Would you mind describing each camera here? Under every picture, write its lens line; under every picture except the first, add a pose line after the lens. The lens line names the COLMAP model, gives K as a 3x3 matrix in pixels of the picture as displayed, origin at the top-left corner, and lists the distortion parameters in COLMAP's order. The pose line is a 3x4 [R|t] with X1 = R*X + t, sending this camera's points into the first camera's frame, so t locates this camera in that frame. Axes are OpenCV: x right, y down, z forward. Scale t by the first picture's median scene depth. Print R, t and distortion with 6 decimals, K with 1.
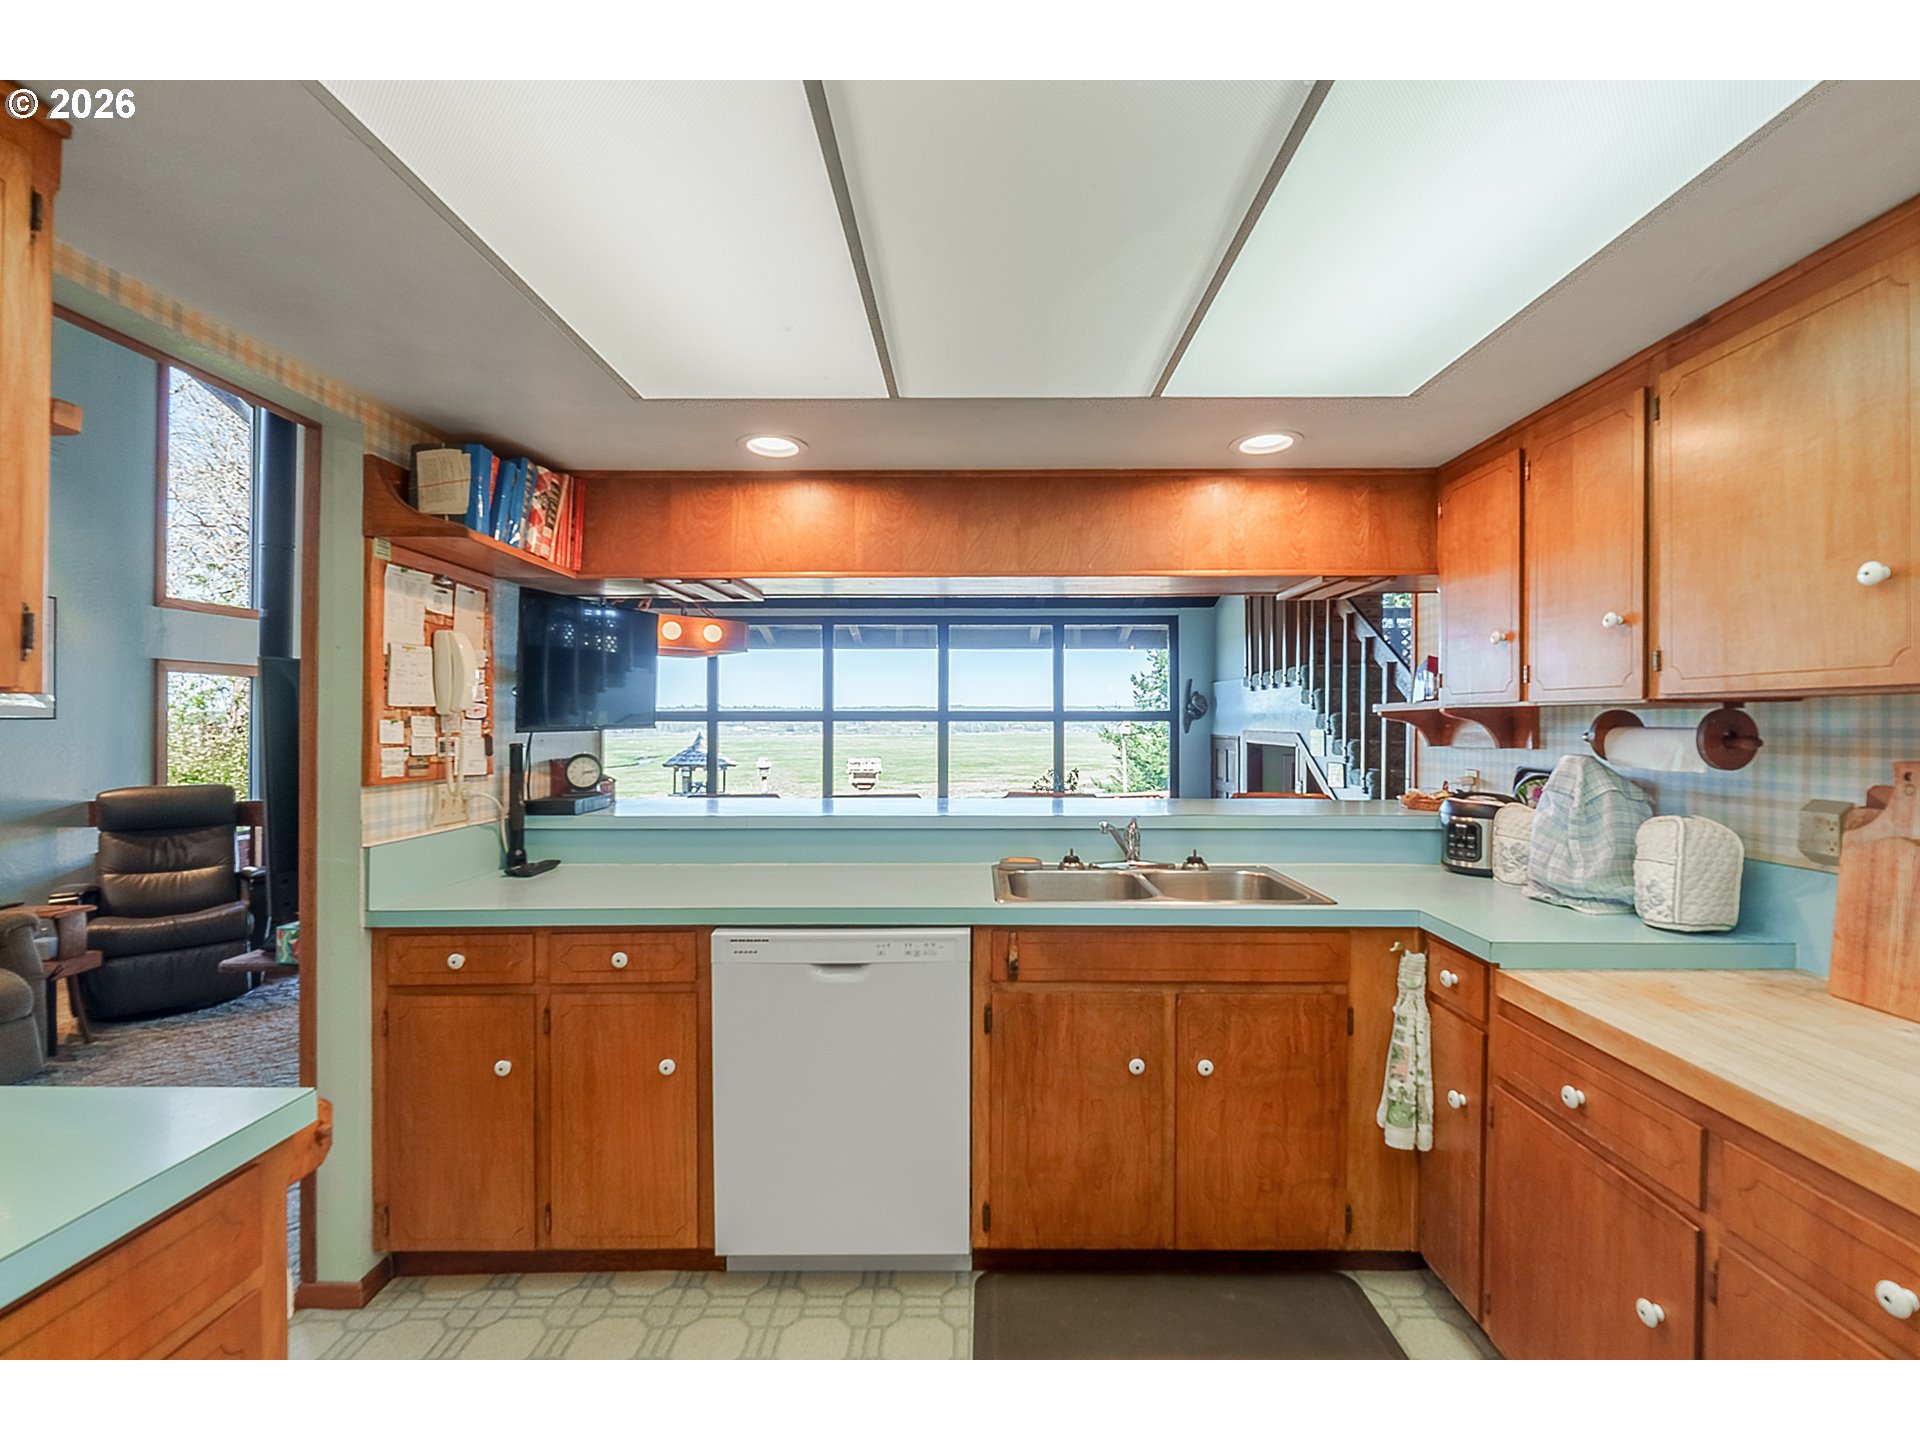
lens RADIAL K [[1463.7, 0, 985.8], [0, 1463.7, 714.9], [0, 0, 1]] dist [0.020561, -0.002136]
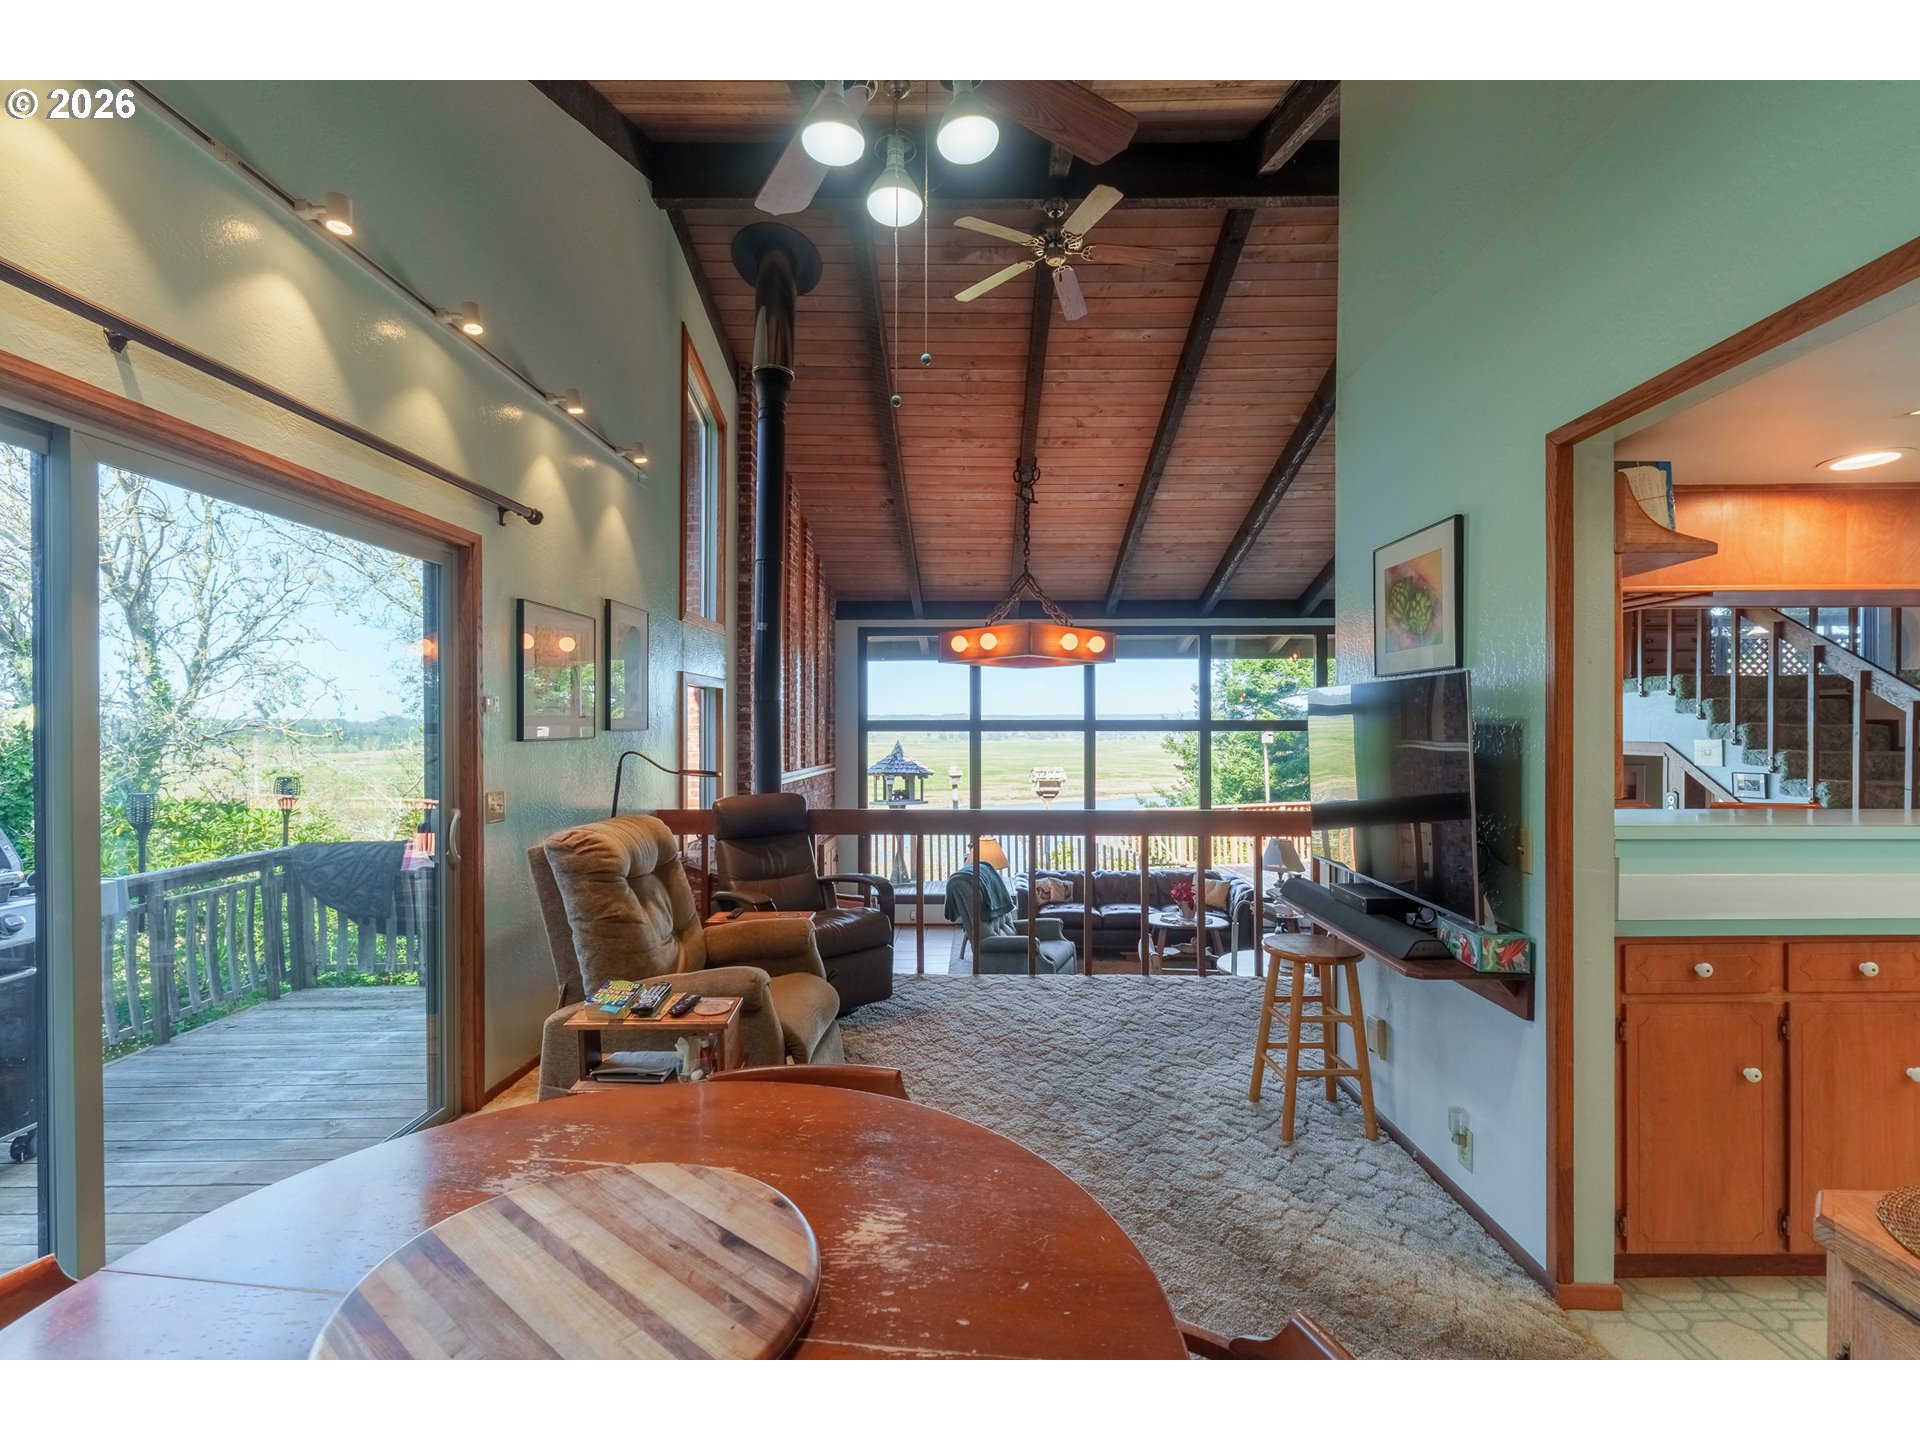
lens RADIAL K [[1439.8, 0, 960.0], [0, 1439.8, 720.0], [0, 0, 1]] dist [0.000131, -0.002674]
pose [[0.999752, -0.001663, -0.022222, -0.328540], [0.001606, 0.999995, -0.002595, -0.001198], [0.022226, 0.002559, 0.999750, -0.002517]]
